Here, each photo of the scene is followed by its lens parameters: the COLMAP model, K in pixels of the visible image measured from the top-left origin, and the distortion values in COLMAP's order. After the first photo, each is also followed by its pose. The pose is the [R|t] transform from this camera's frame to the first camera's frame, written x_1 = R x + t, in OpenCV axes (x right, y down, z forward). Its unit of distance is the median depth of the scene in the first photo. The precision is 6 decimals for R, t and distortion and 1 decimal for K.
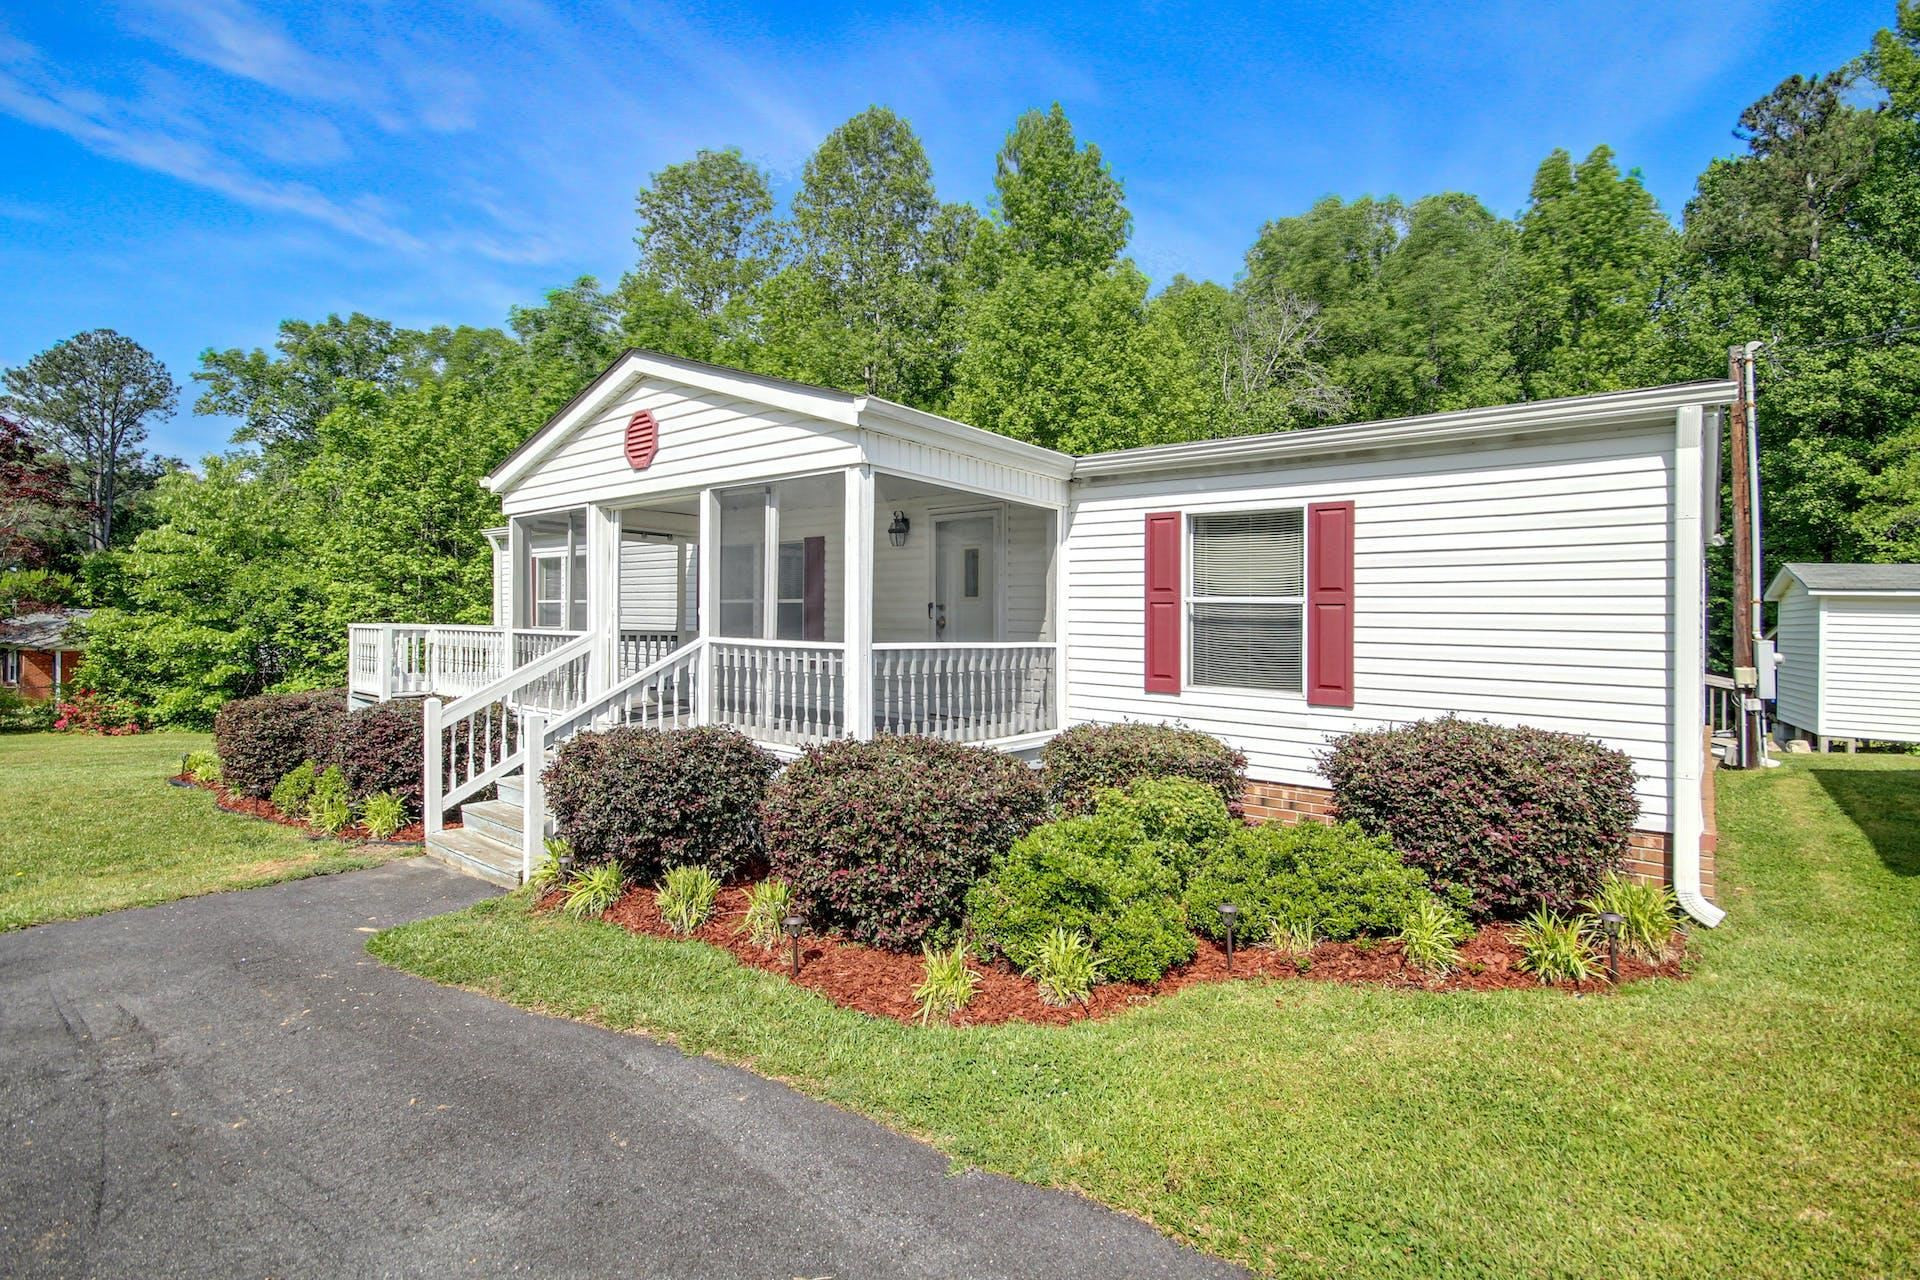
lens RADIAL K [[891.1, 0, 947.7], [0, 891.1, 607.9], [0, 0, 1]] dist [-0.016864, -0.001053]
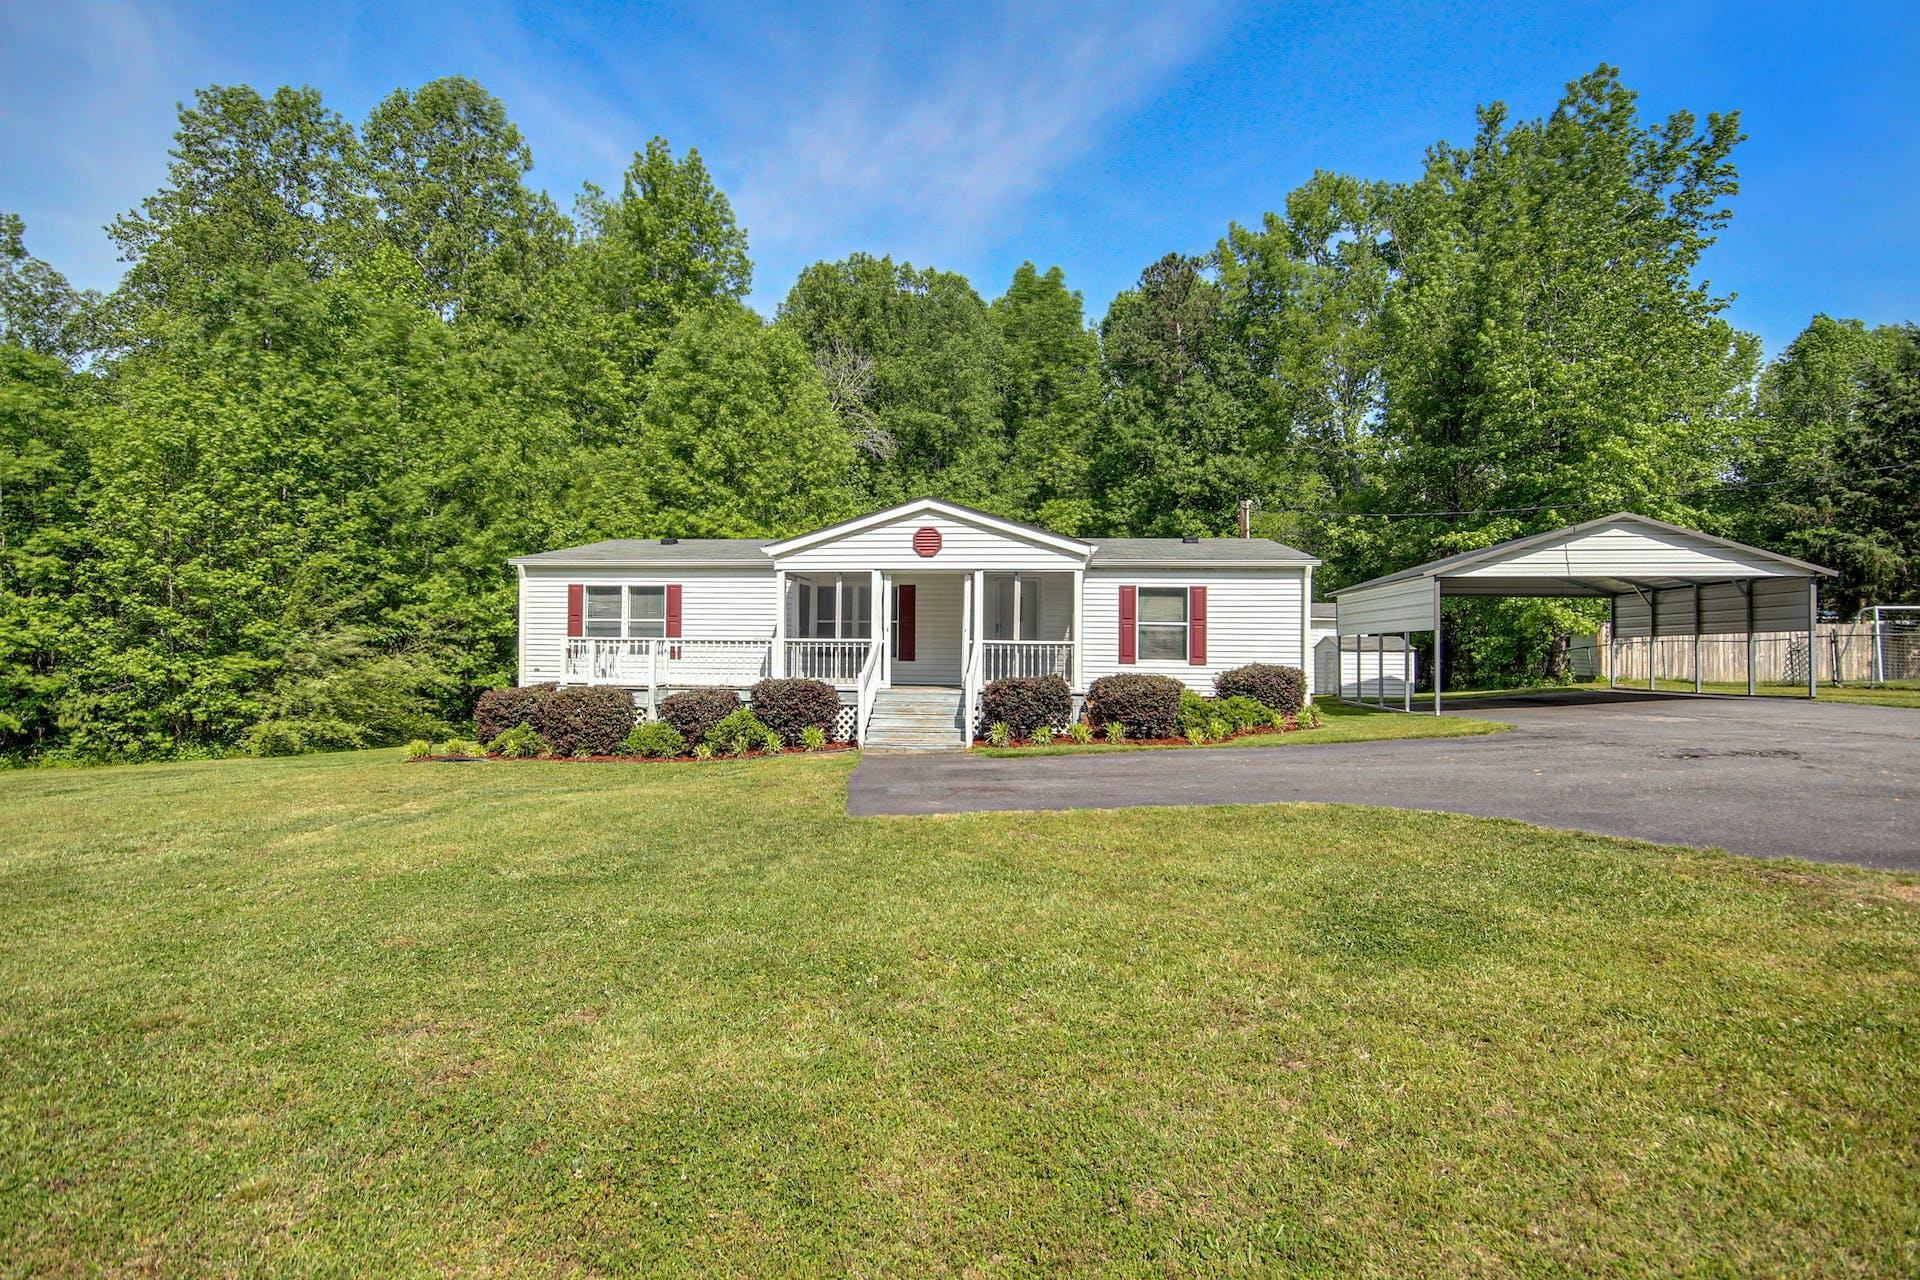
lens RADIAL K [[1066.4, 0, 897.7], [0, 1066.4, 637.6], [0, 0, 1]] dist [-0.019191, -0.000127]
pose [[0.827319, -0.006845, 0.561691, -1.707002], [-0.004618, 0.999809, 0.018986, -0.020054], [-0.561713, -0.018301, 0.827129, -0.911497]]
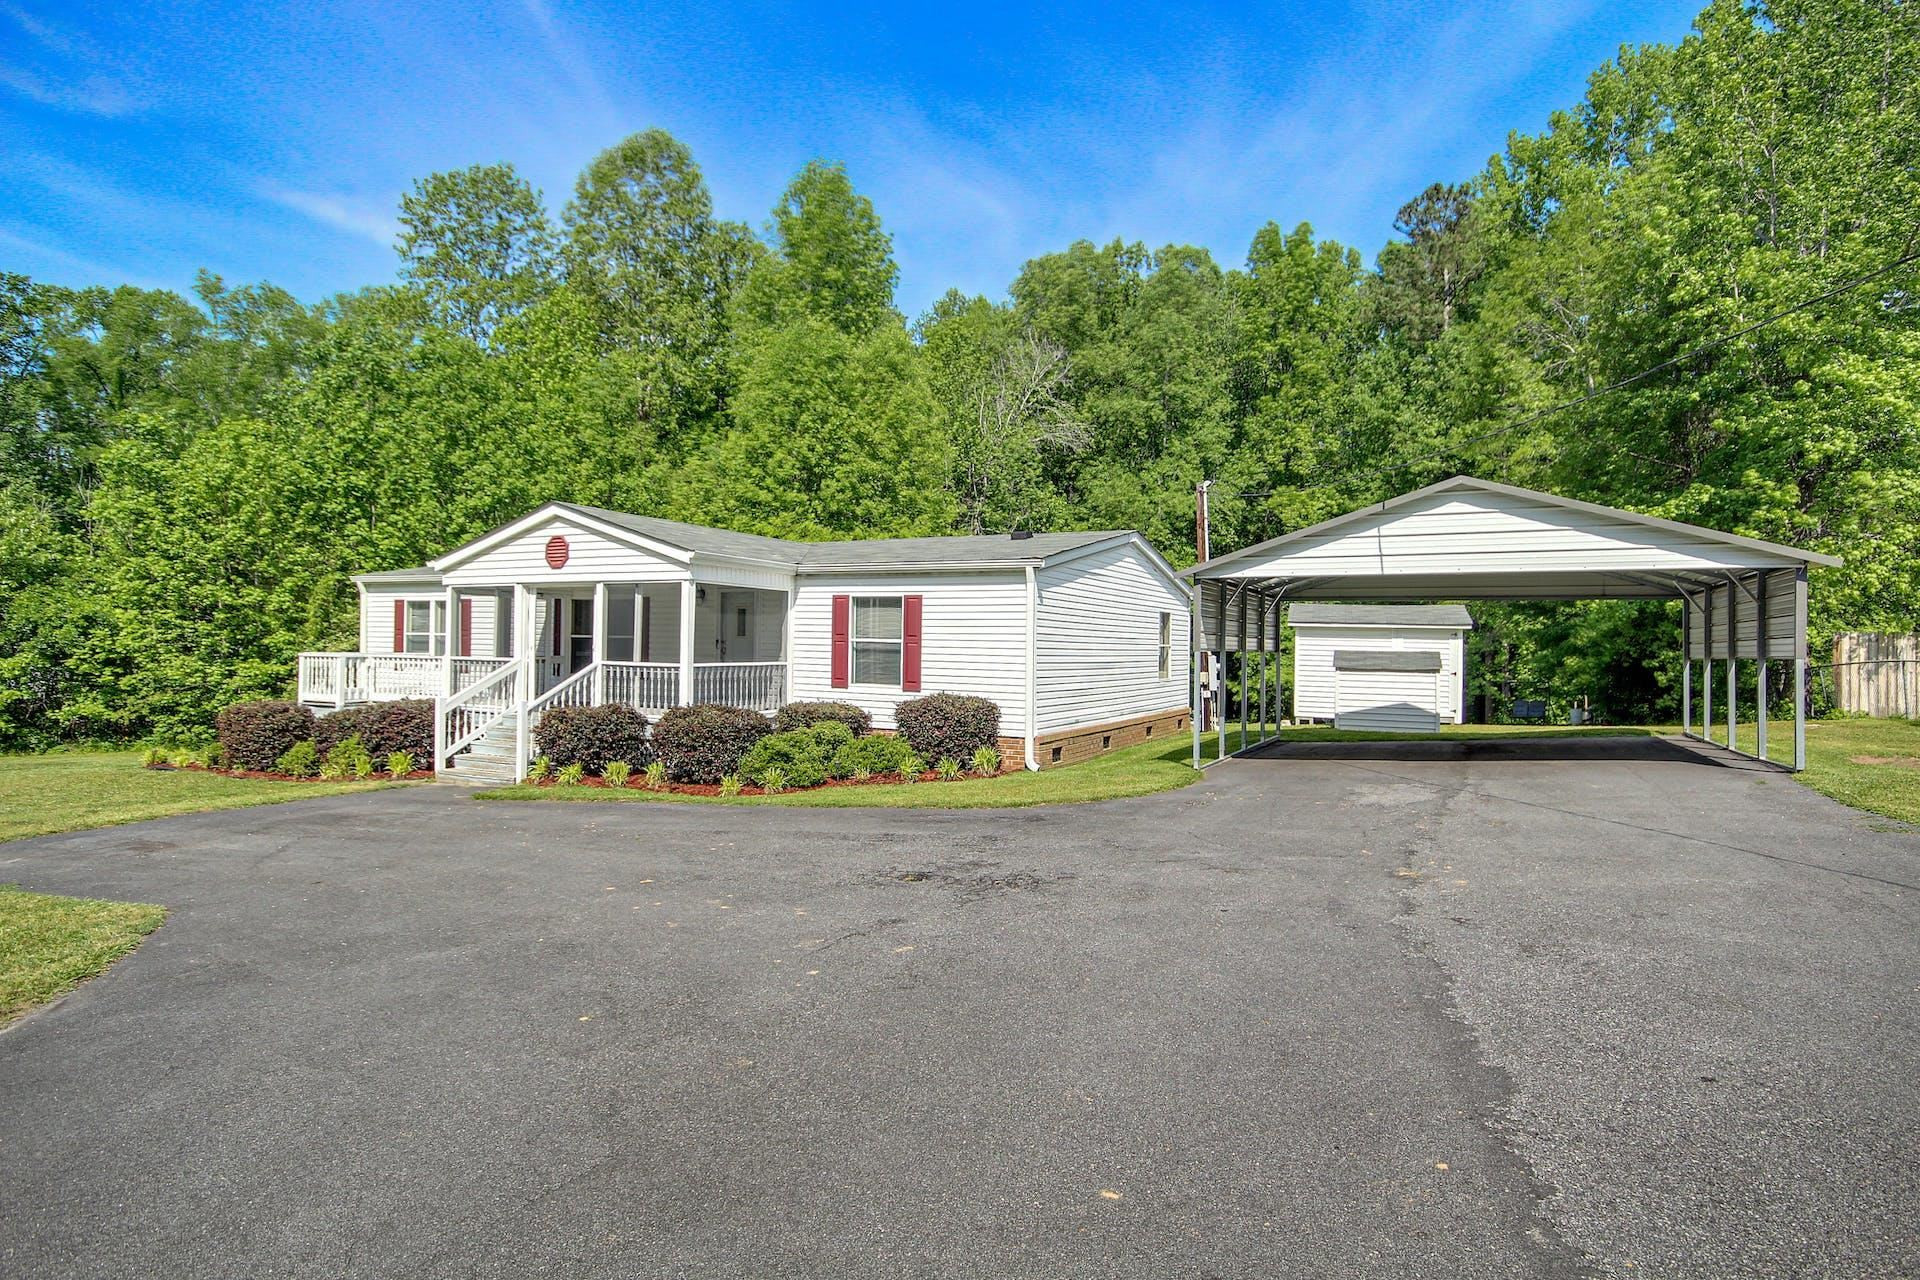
lens RADIAL K [[1076.7, 0, 949.5], [0, 1076.7, 549.8], [0, 0, 1]] dist [0.007311, 0.002297]
pose [[0.977126, 0.012228, 0.212311, -0.029207], [0.000735, 0.998145, -0.060871, -0.058227], [-0.212661, 0.059635, 0.975304, -1.292527]]
